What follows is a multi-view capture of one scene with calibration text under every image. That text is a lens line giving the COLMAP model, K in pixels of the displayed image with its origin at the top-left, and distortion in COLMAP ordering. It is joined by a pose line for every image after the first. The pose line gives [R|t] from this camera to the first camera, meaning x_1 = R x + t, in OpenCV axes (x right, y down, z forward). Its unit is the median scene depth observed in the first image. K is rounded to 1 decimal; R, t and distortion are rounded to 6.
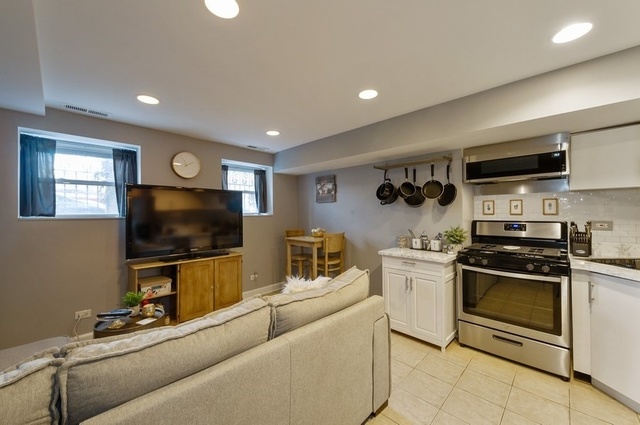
lens RADIAL K [[254.9, 0, 319.3], [0, 254.9, 212.6], [0, 0, 1]] dist [0.010183, -0.001035]
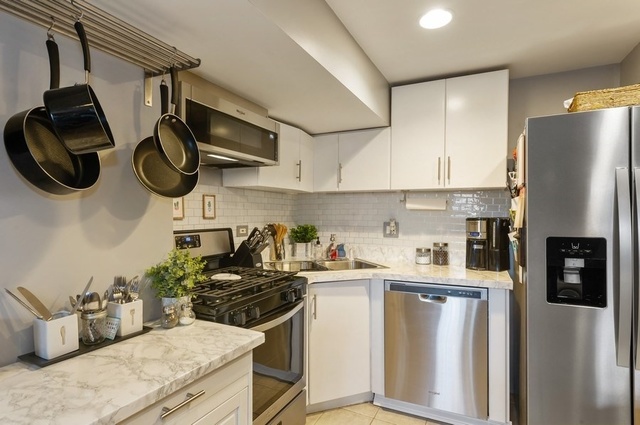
lens RADIAL K [[338.0, 0, 318.3], [0, 338.0, 210.8], [0, 0, 1]] dist [-0.003353, -0.001870]
pose [[-0.311407, 0.015253, 0.950154, -0.026784], [0.003840, 0.999883, -0.014793, 0.001046], [-0.950269, -0.000958, -0.311429, 0.849456]]
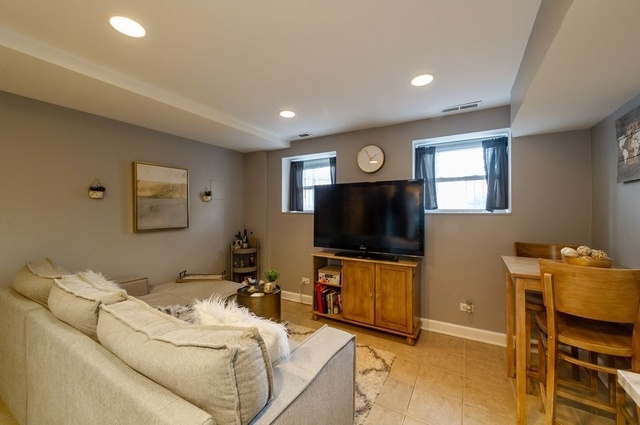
lens RADIAL K [[254.9, 0, 321.0], [0, 254.9, 210.9], [0, 0, 1]] dist [0.010183, -0.001035]
pose [[0.227041, 0.008472, -0.973848, 0.387889], [0.001836, 0.999957, 0.009127, -0.000751], [0.973883, -0.003860, 0.227016, 0.644028]]
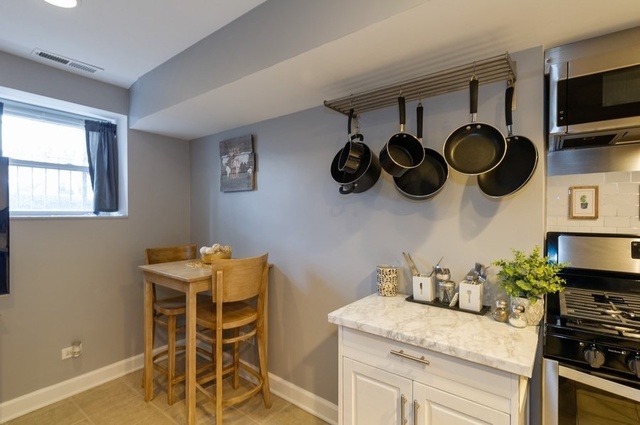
lens RADIAL K [[312.1, 0, 320.0], [0, 312.1, 214.5], [0, 0, 1]] dist [0.000785, 0.000979]
pose [[0.993037, 0.007891, 0.117535, 0.155518], [-0.008388, 0.999958, 0.003739, 0.002010], [-0.117501, -0.004699, 0.993062, 0.515311]]
